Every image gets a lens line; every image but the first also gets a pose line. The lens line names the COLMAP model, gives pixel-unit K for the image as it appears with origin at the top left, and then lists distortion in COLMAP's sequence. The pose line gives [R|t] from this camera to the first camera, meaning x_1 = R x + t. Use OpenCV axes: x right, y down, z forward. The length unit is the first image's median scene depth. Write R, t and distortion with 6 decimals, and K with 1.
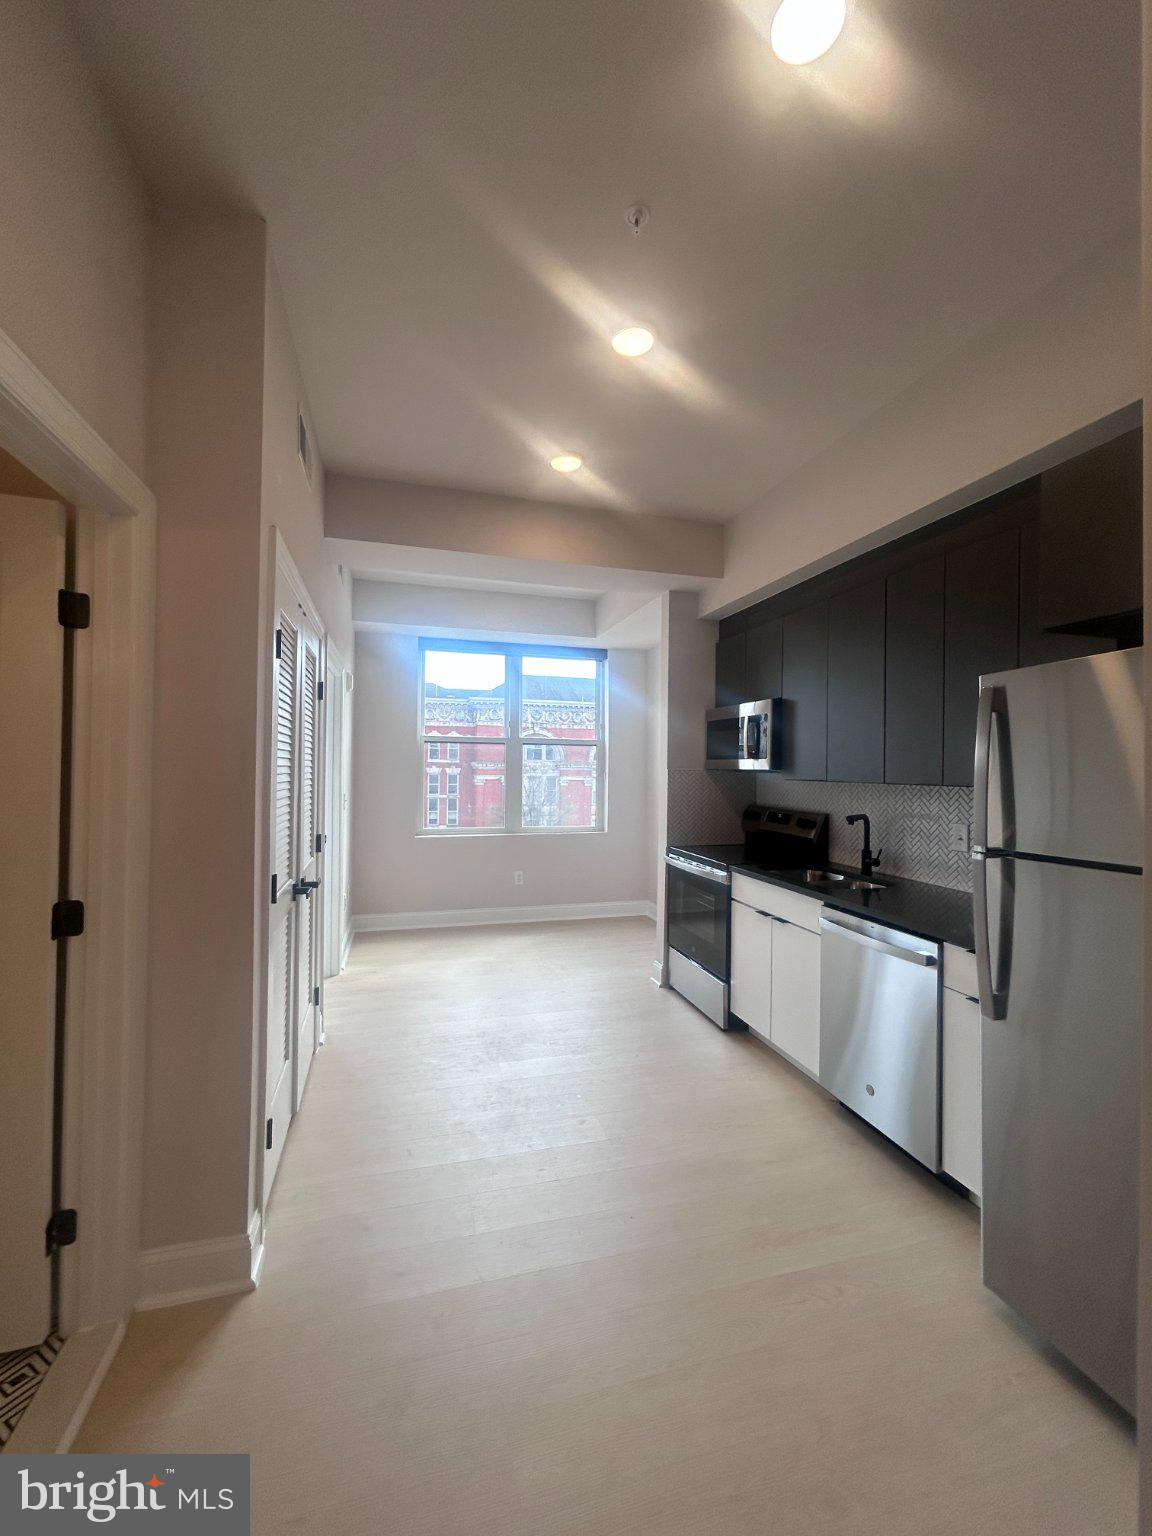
lens RADIAL K [[612.3, 0, 576.0], [0, 612.3, 768.0], [0, 0, 1]] dist [0.000181, -0.000023]
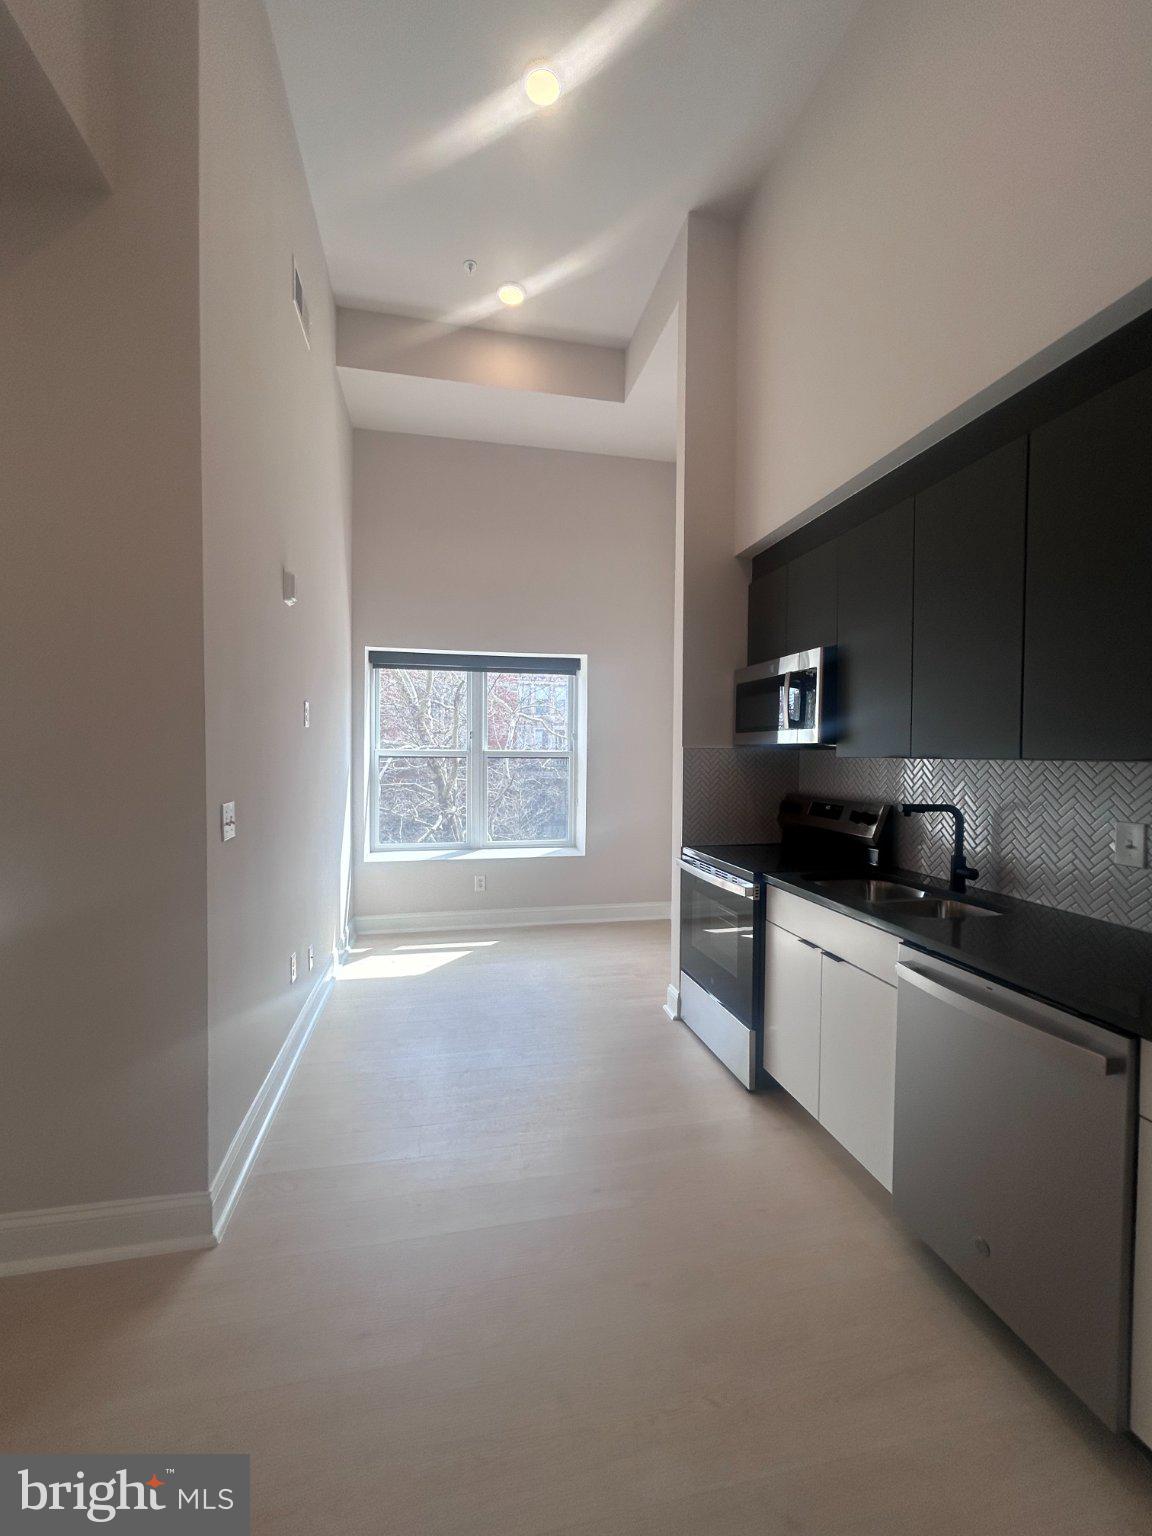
lens RADIAL K [[624.3, 0, 576.0], [0, 624.3, 768.0], [0, 0, 1]] dist [-0.013193, 0.000124]
pose [[0.998668, 0.010842, -0.050438, 0.060942], [-0.010077, 0.999831, 0.015400, 0.022859], [0.050596, -0.014871, 0.998608, 0.230683]]
